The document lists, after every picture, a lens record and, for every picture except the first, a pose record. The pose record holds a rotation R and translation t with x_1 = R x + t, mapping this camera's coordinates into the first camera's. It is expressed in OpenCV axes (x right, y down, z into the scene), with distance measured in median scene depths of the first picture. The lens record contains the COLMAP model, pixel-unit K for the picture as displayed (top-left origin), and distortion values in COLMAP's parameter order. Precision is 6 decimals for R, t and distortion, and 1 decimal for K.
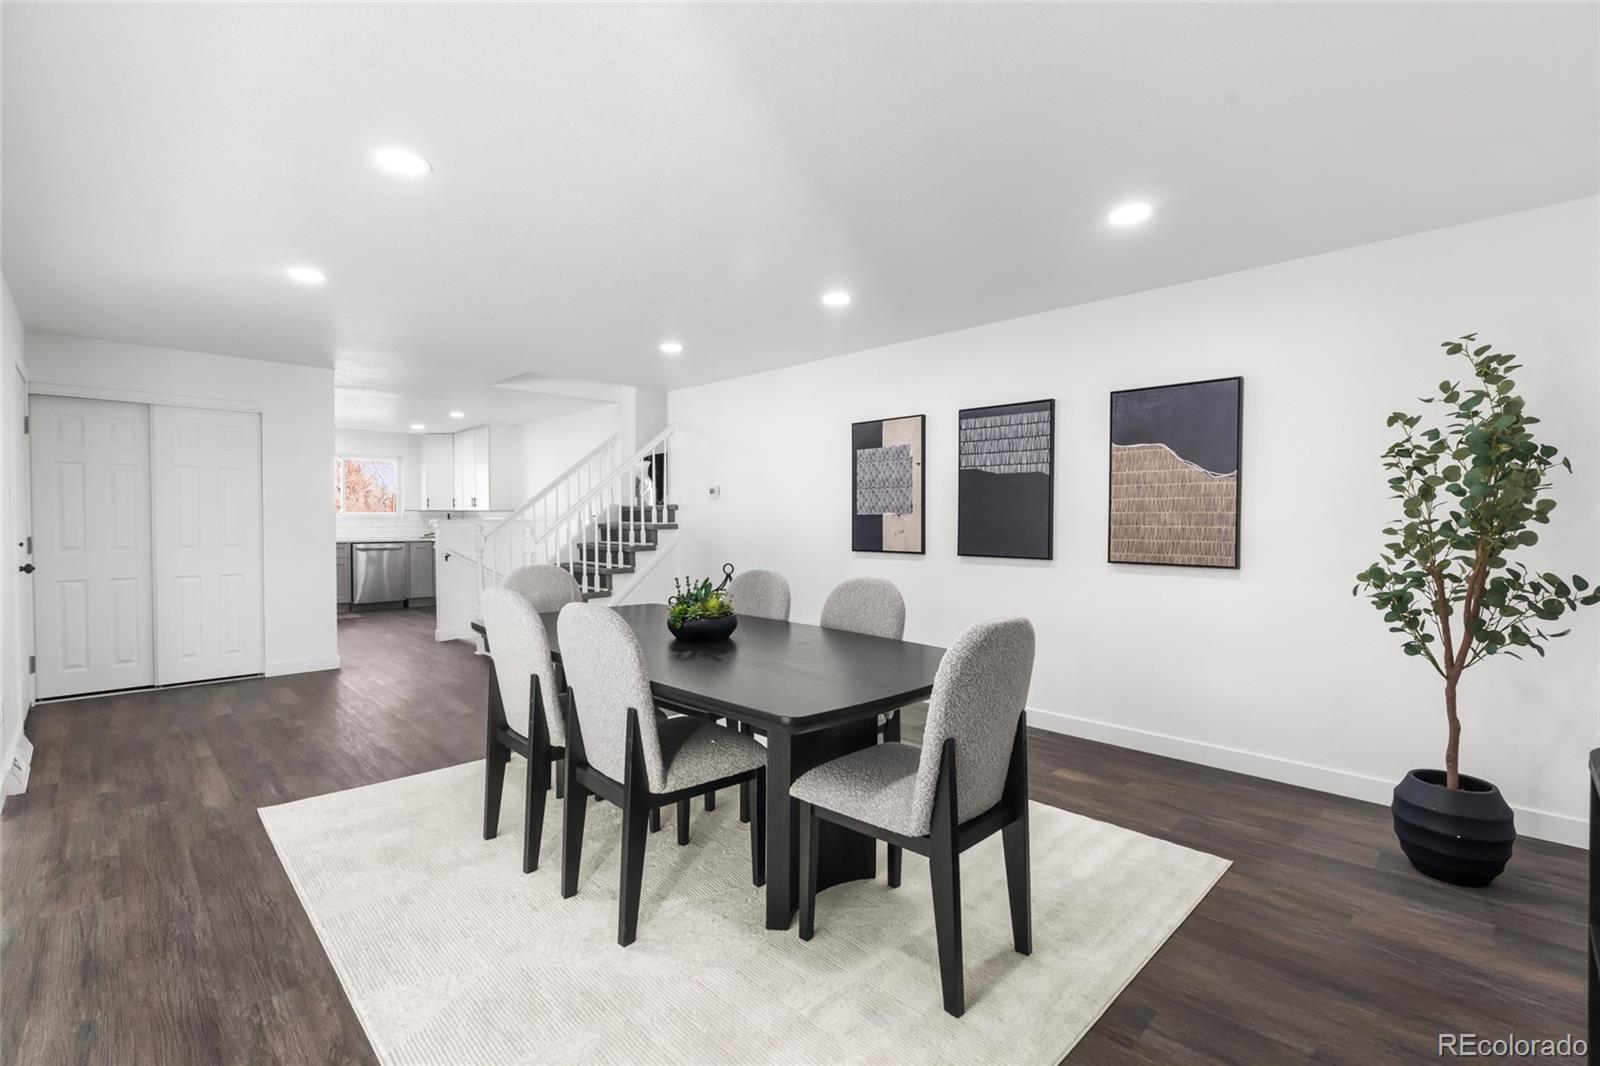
lens RADIAL K [[715.4, 0, 800.0], [0, 715.4, 533.0], [0, 0, 1]] dist [-0.001982, -0.000196]
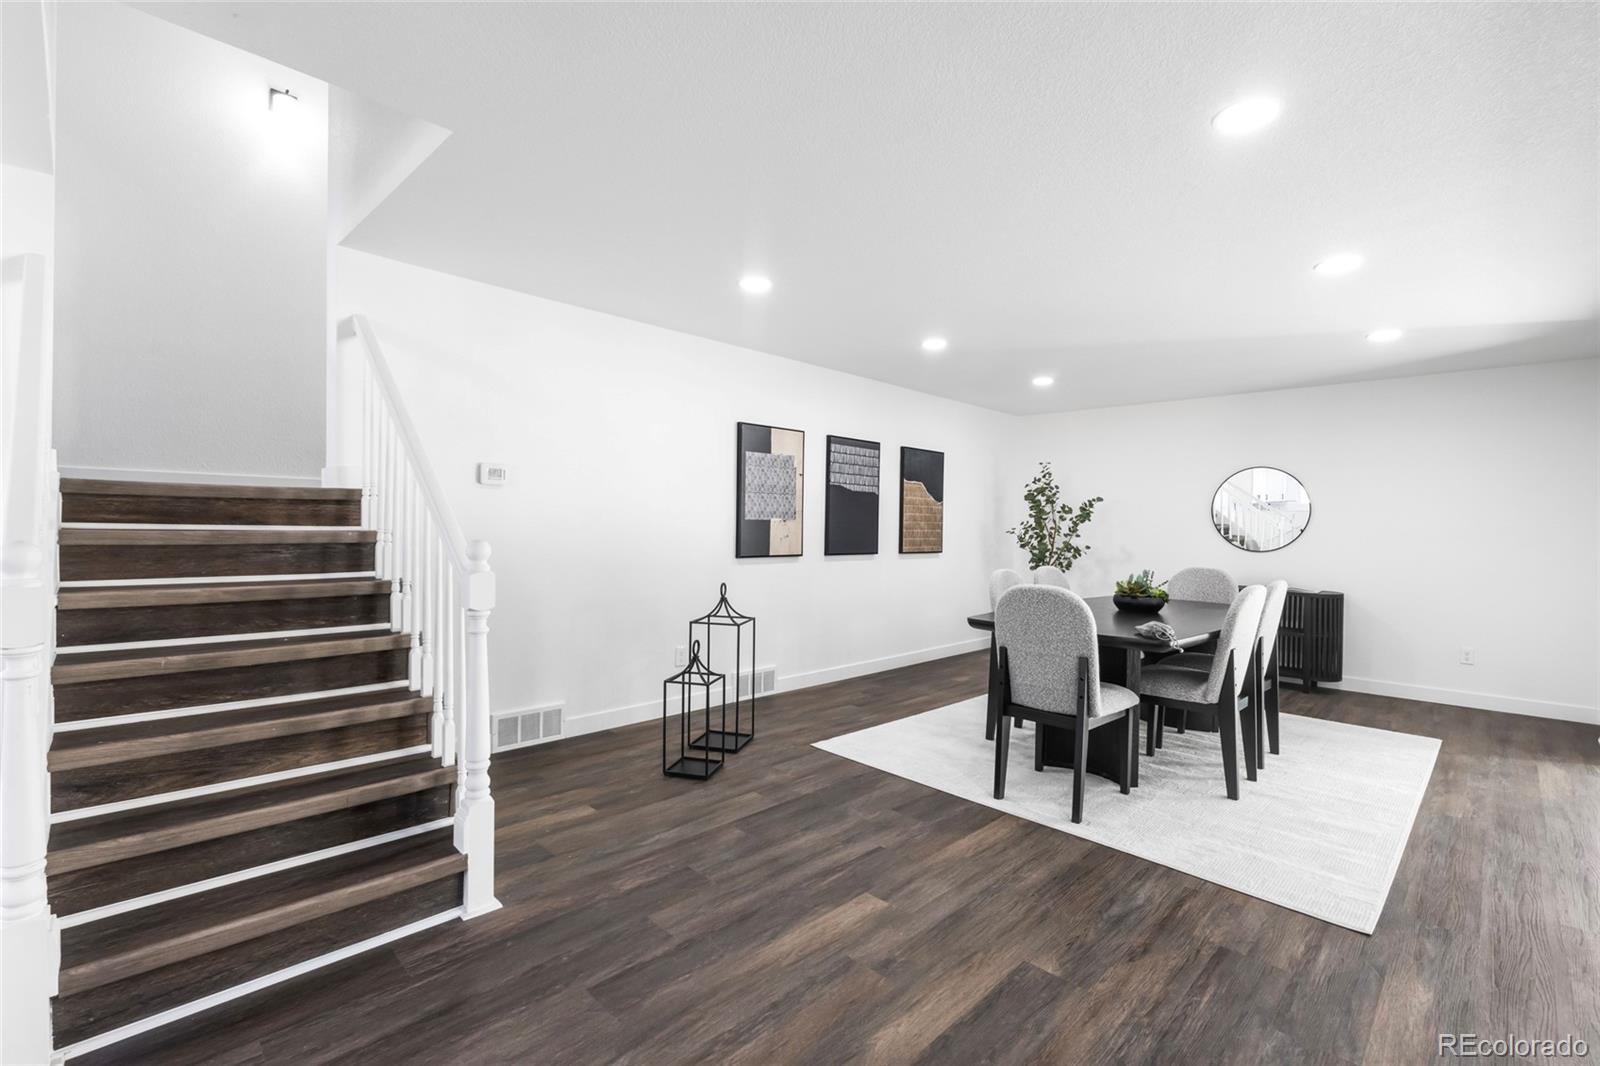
lens RADIAL K [[715.4, 0, 800.0], [0, 715.4, 533.0], [0, 0, 1]] dist [-0.001982, -0.000196]
pose [[-0.016398, -0.016056, 0.999737, -1.025478], [0.003981, 0.999862, 0.016124, -0.026795], [-0.999858, 0.004244, -0.016332, 1.109383]]
